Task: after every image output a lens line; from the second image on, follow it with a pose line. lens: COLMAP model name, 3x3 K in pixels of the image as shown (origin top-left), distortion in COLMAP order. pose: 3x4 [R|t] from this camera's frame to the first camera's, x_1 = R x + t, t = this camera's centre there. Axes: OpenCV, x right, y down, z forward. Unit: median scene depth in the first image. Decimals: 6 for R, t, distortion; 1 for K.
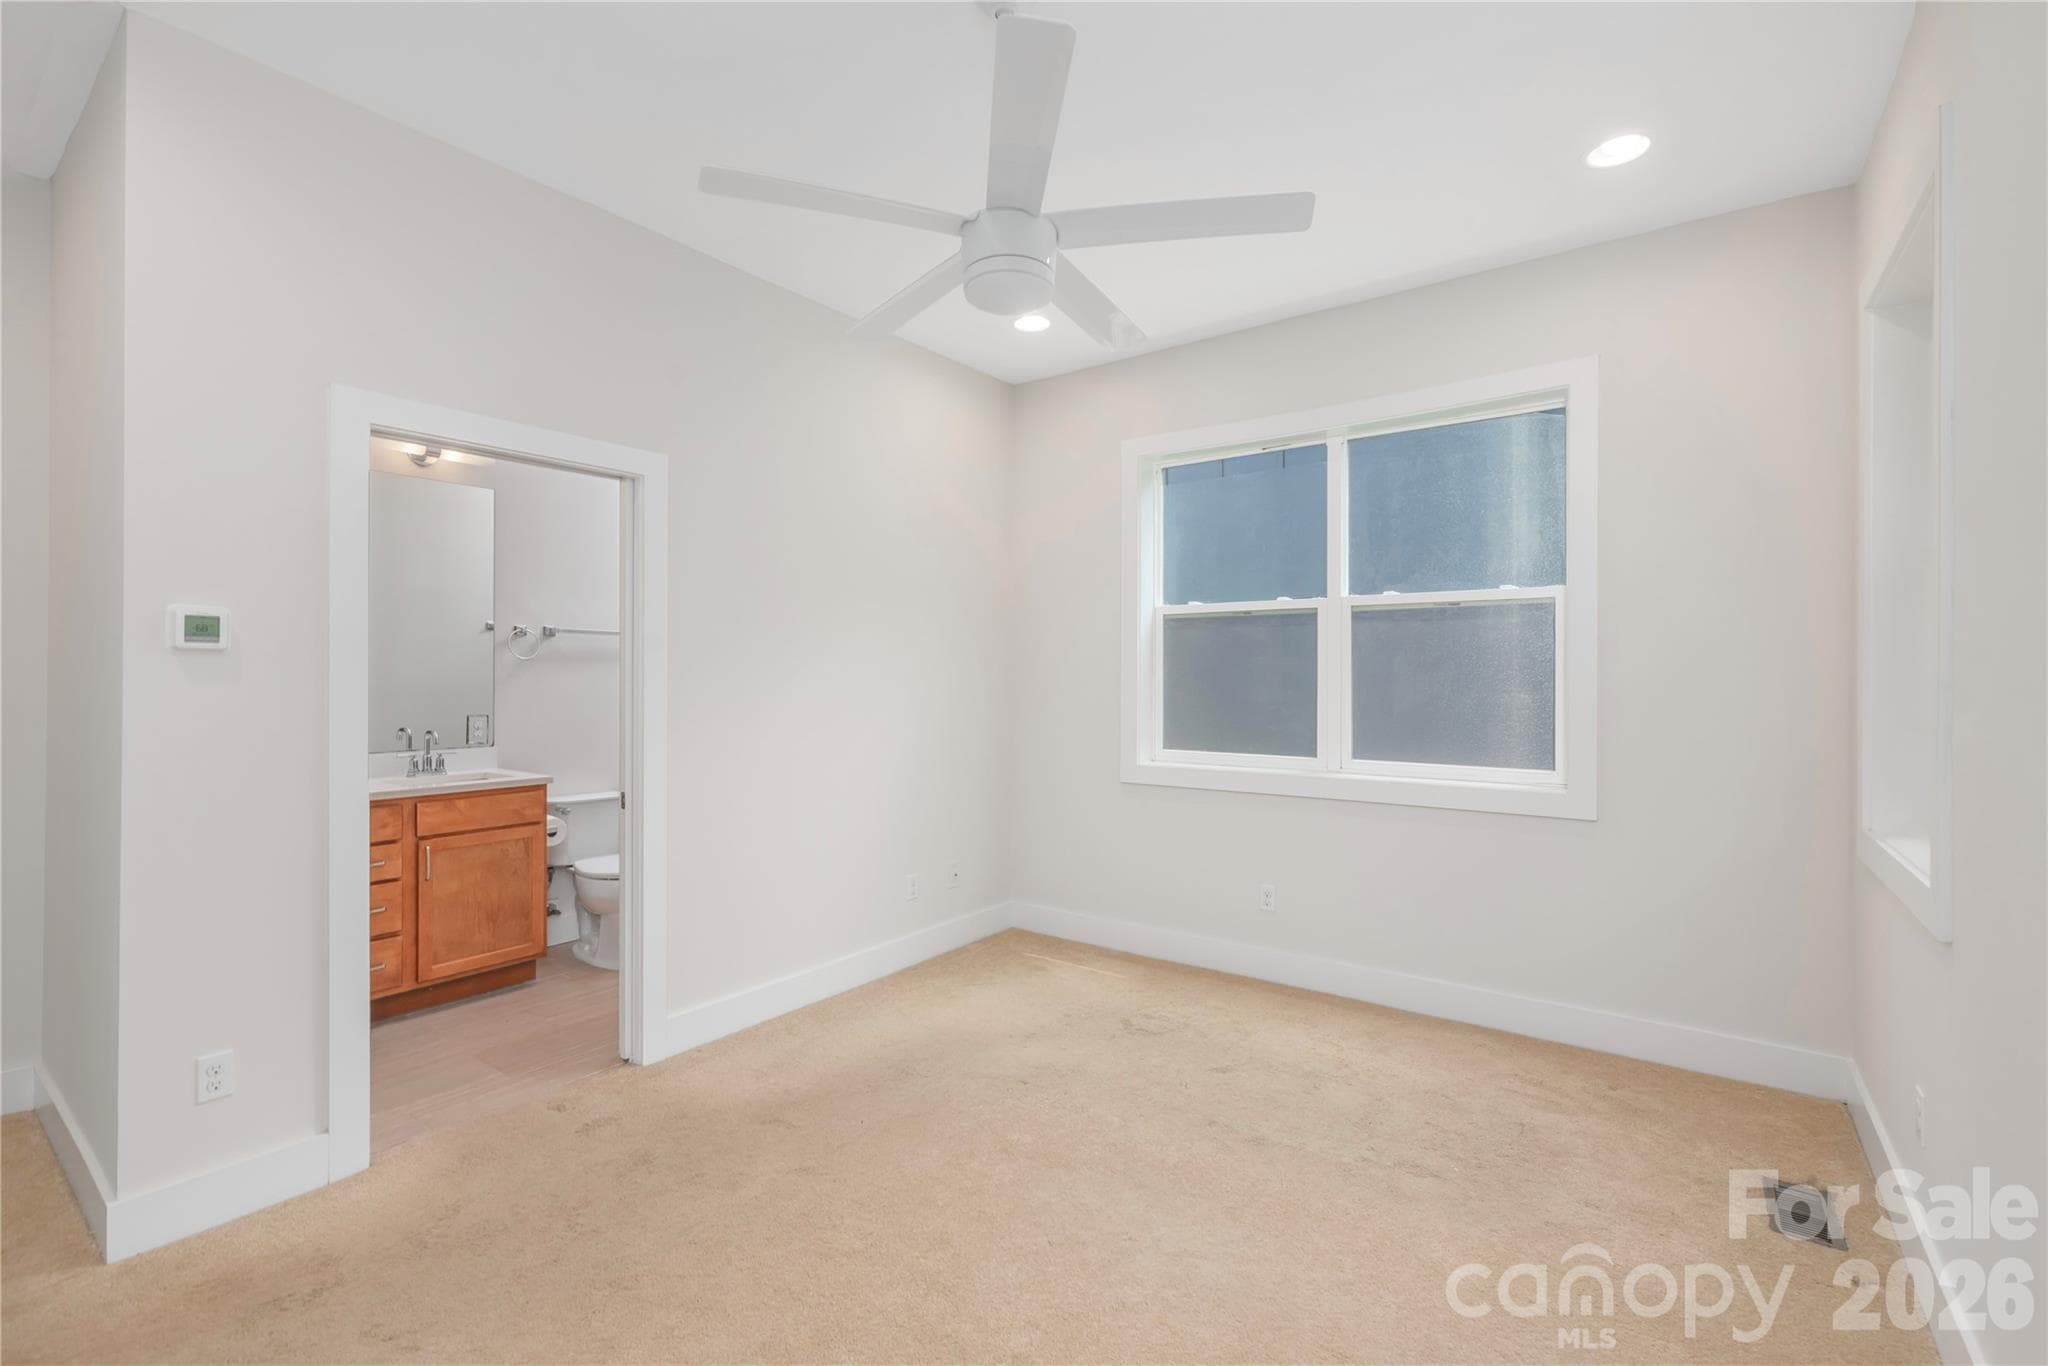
lens RADIAL K [[883.4, 0, 1025.5], [0, 883.4, 675.6], [0, 0, 1]] dist [-0.010245, -0.000031]
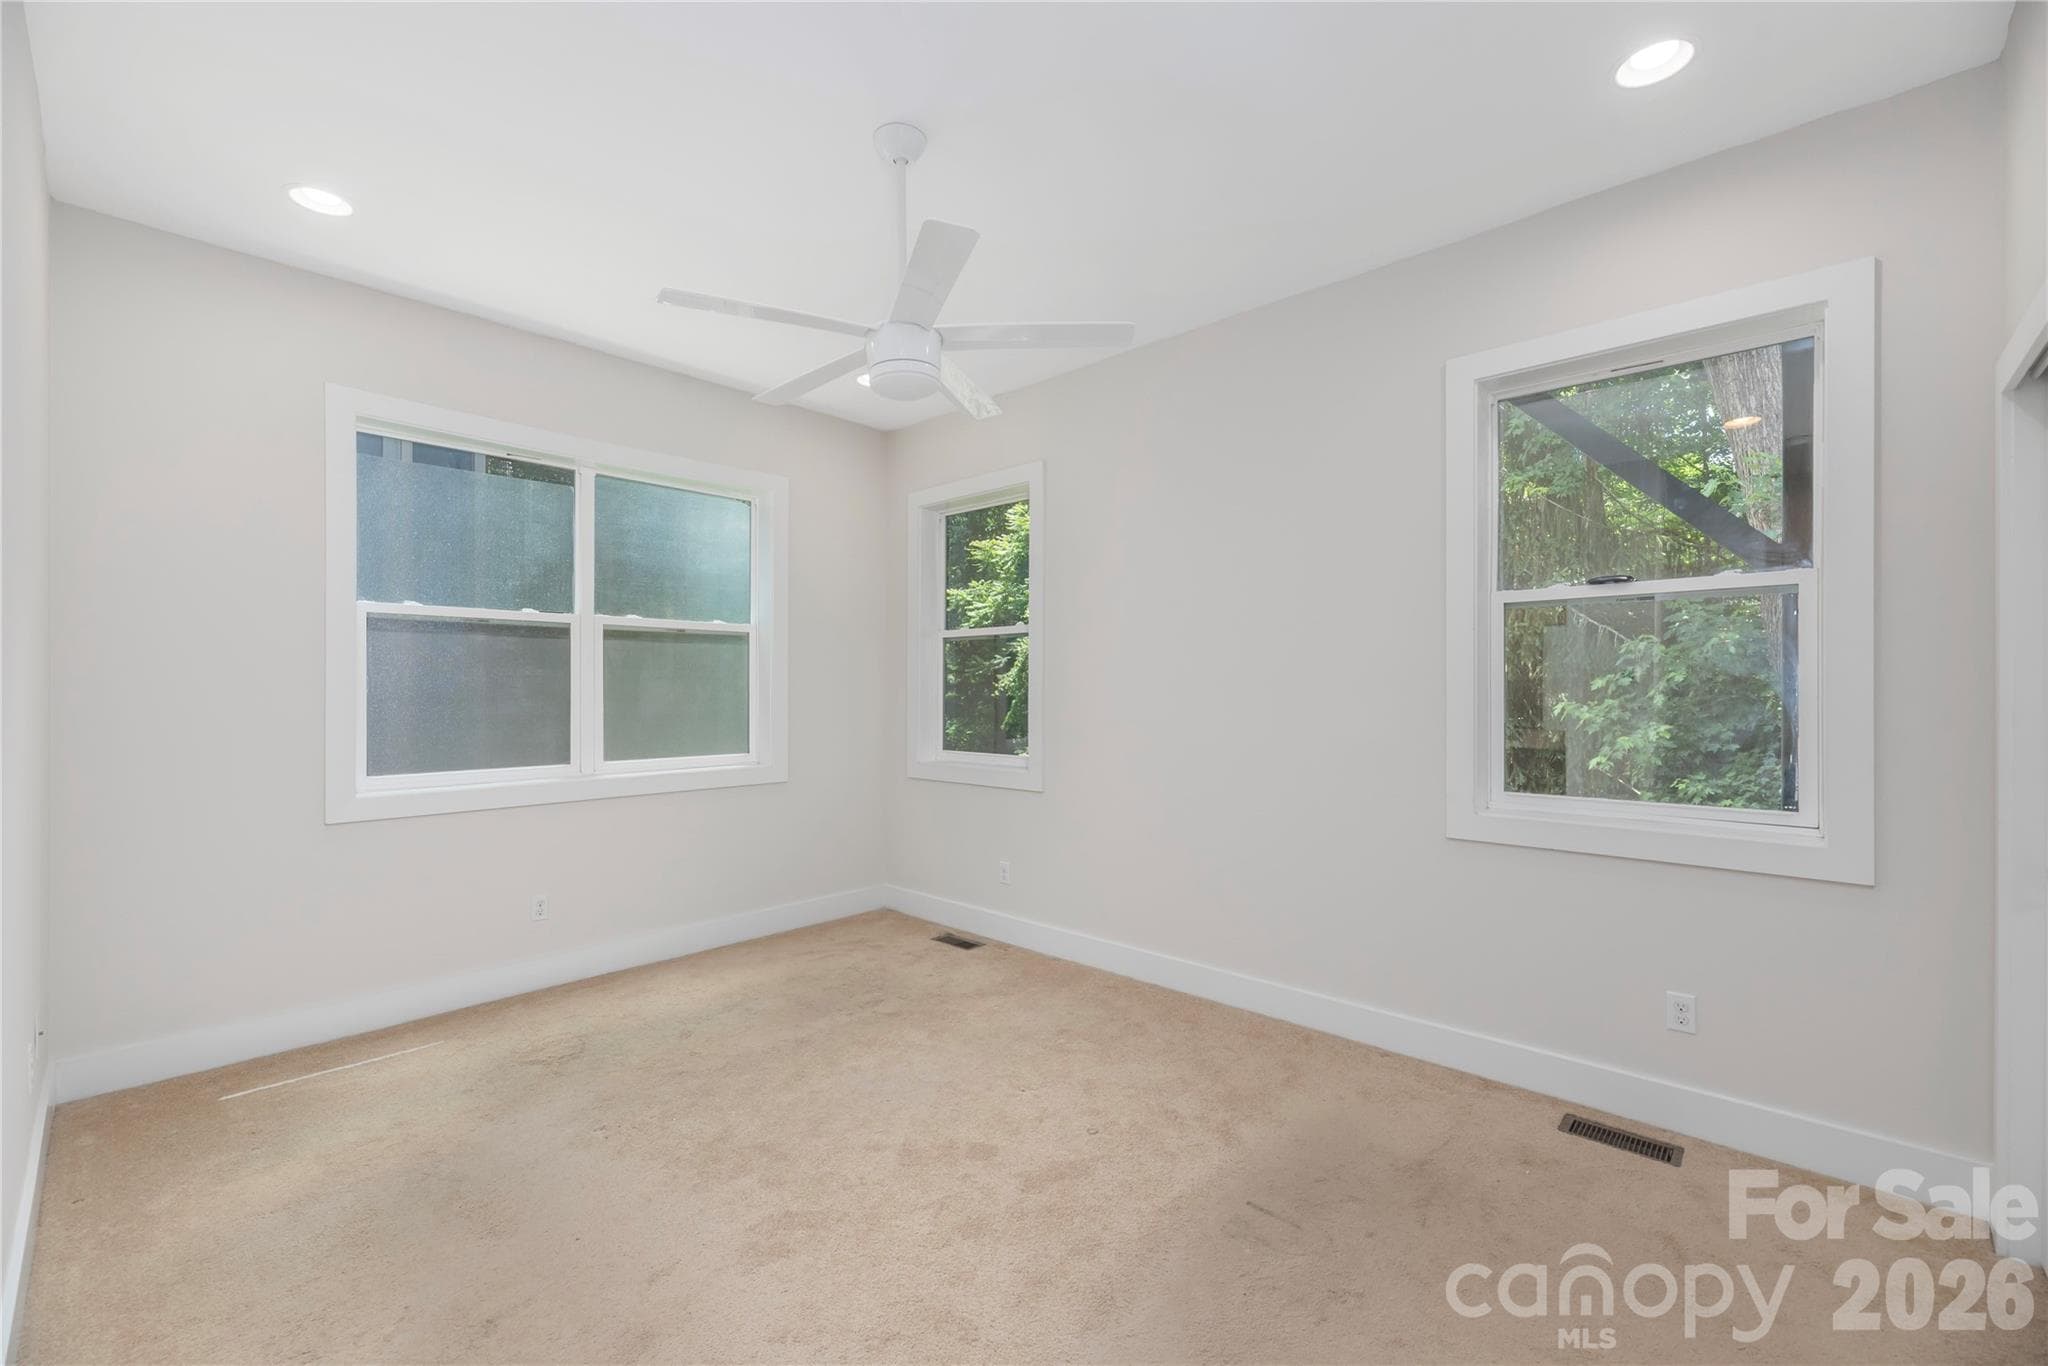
lens RADIAL K [[847.4, 0, 1020.7], [0, 847.4, 685.7], [0, 0, 1]] dist [-0.006092, 0.000372]
pose [[0.110231, -0.003220, 0.993901, -0.627446], [-0.005017, 0.999980, 0.003796, -0.008069], [-0.993893, -0.005405, 0.110213, 0.348645]]
